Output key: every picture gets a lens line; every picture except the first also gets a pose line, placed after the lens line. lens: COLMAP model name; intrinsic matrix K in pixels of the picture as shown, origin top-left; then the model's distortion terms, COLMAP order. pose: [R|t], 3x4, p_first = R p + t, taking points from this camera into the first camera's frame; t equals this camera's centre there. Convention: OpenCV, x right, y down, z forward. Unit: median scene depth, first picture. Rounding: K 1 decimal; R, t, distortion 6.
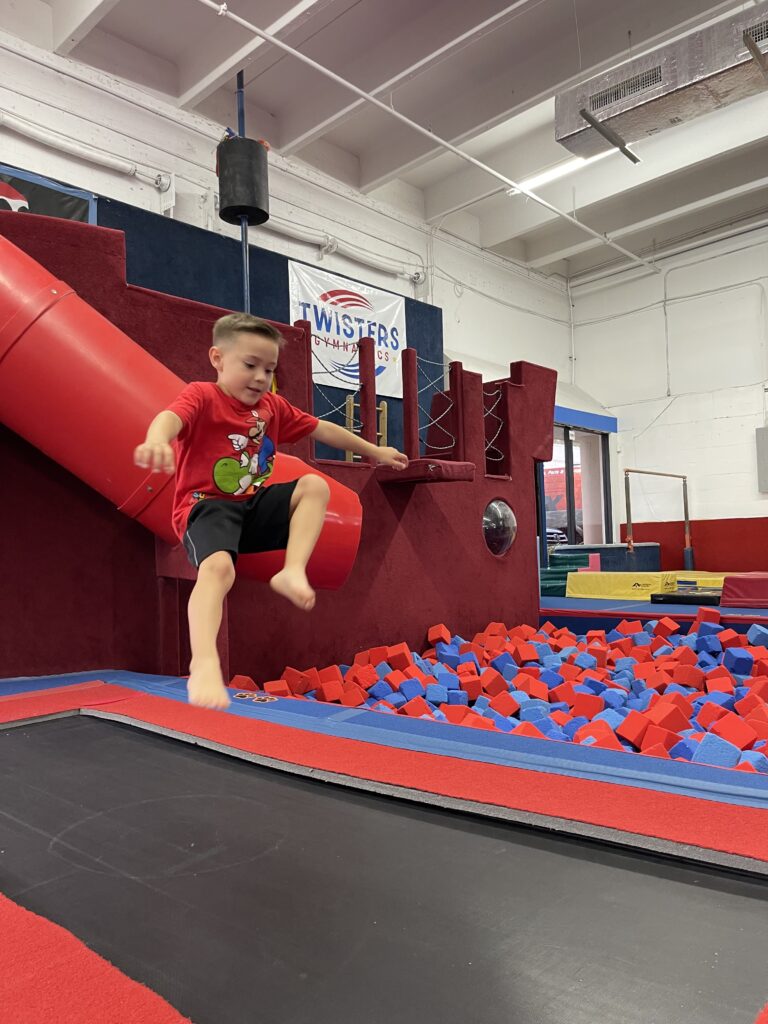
lens RADIAL K [[765.7, 0, 380.1], [0, 765.7, 517.7], [0, 0, 1]] dist [0.029313, -0.039467]
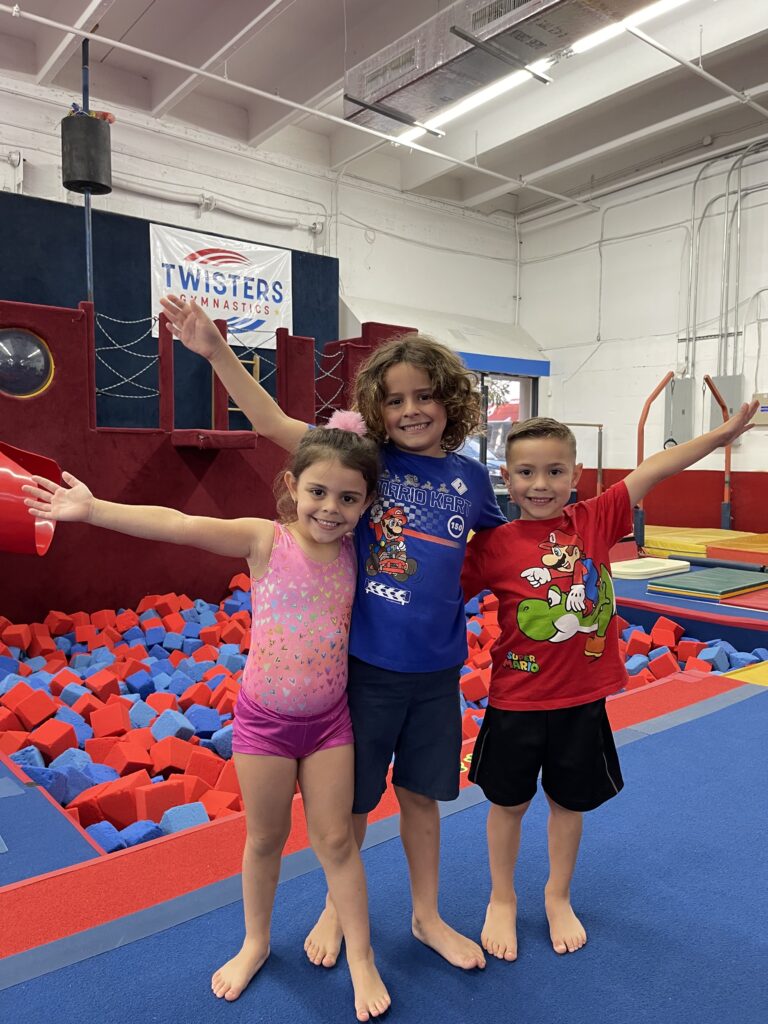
lens RADIAL K [[765.7, 0, 385.9], [0, 765.7, 502.8], [0, 0, 1]] dist [0.029313, -0.039467]
pose [[0.990435, 0.043200, -0.131044, 0.323850], [-0.028850, 0.993569, 0.109492, -0.068727], [0.134932, -0.104664, 0.985312, -0.043049]]
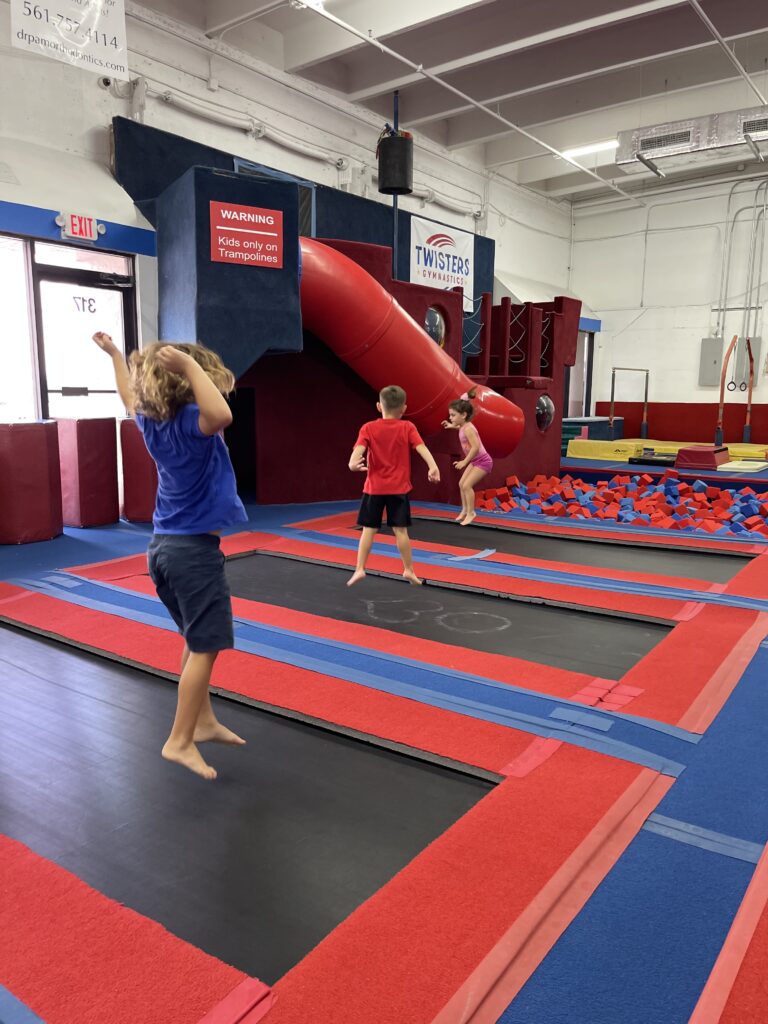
lens RADIAL K [[765.7, 0, 382.4], [0, 765.7, 512.9], [0, 0, 1]] dist [0.029313, -0.039467]
pose [[0.992940, 0.018962, 0.117094, -0.291970], [-0.041956, 0.979470, 0.197174, -0.068812], [-0.110951, -0.200694, 0.973351, -0.423105]]
